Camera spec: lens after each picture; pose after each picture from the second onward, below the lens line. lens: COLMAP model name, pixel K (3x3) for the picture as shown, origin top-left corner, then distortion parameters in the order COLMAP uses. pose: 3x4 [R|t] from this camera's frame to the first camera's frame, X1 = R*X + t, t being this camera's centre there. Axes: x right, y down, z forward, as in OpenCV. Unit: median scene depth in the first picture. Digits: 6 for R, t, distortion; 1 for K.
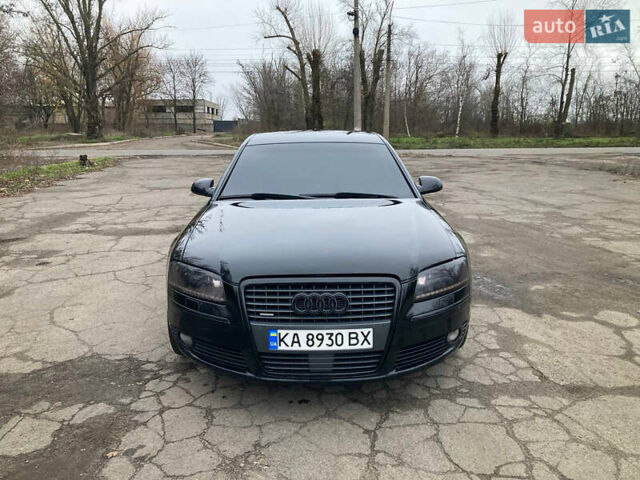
lens RADIAL K [[521.5, 0, 320.0], [0, 521.5, 240.0], [0, 0, 1]] dist [0.011693, 0.013019]
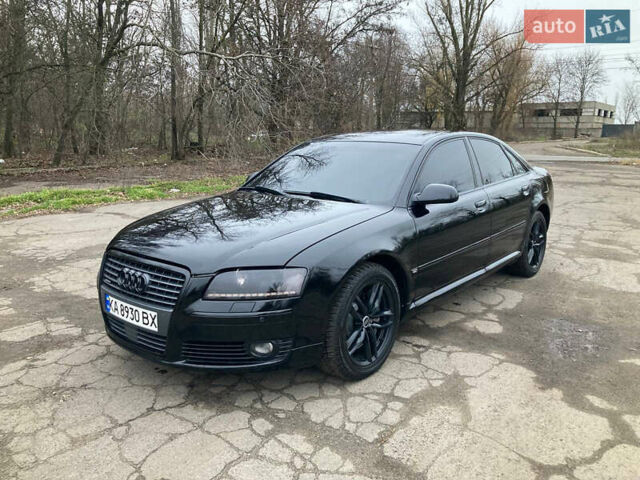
lens RADIAL K [[521.5, 0, 320.0], [0, 521.5, 240.0], [0, 0, 1]] dist [0.011693, 0.013019]
pose [[0.761921, 0.138831, -0.632615, 0.529057], [-0.144101, 0.988611, 0.043401, -0.036394], [0.631435, 0.058092, 0.773249, 0.204864]]
